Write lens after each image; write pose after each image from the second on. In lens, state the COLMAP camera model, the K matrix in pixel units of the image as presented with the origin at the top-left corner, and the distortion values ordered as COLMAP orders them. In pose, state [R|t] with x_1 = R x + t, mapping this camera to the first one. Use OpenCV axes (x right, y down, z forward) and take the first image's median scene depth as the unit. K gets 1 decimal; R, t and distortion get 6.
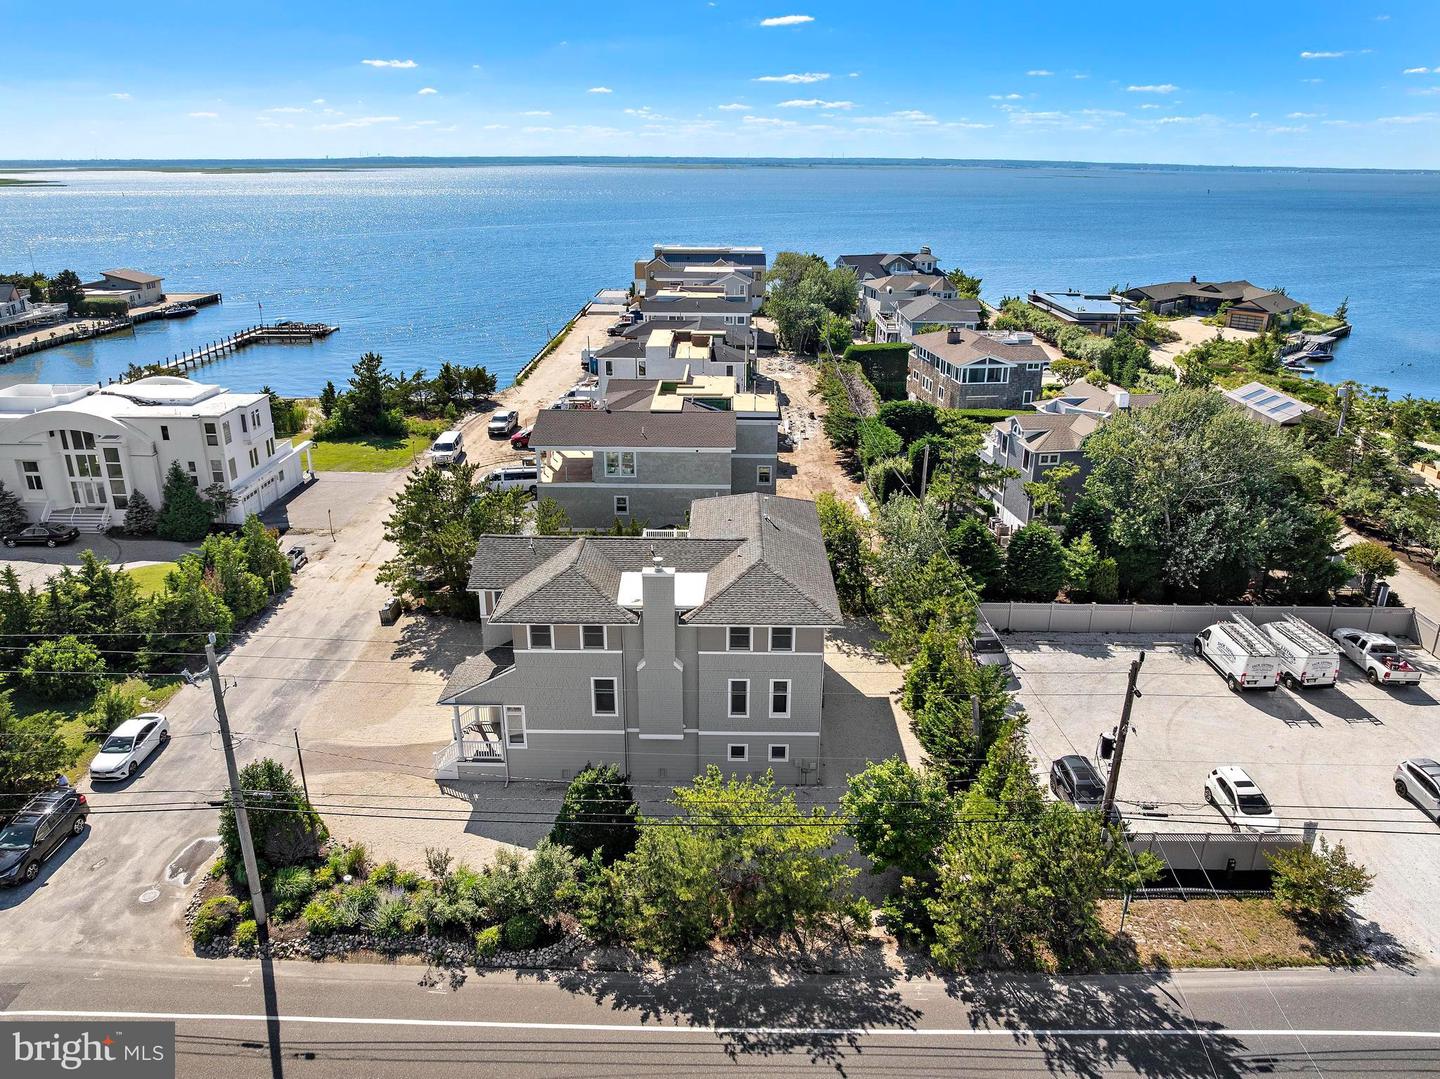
lens RADIAL K [[1019.0, 0, 723.4], [0, 1019.0, 536.5], [0, 0, 1]] dist [-0.038989, -0.000090]
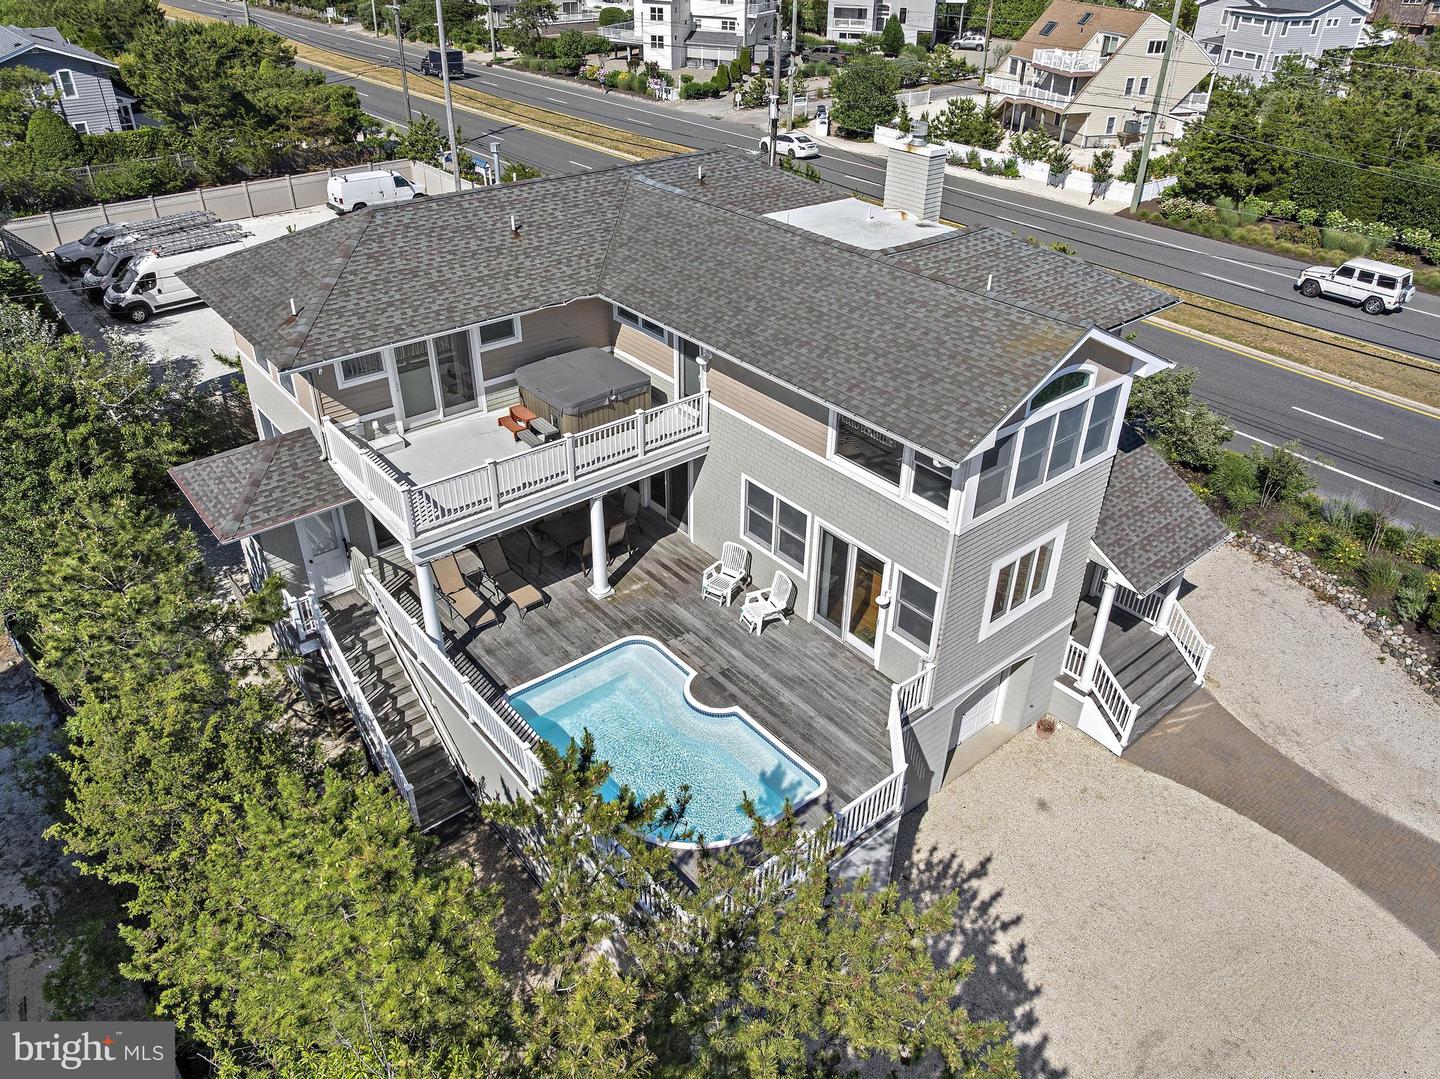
lens RADIAL K [[1012.6, 0, 726.5], [0, 1012.6, 537.2], [0, 0, 1]] dist [-0.041133, 0.008226]
pose [[-0.647820, -0.424497, 0.632560, -0.259115], [0.248182, 0.667450, 0.702080, -0.141952], [-0.720233, 0.611811, -0.327035, 0.800907]]
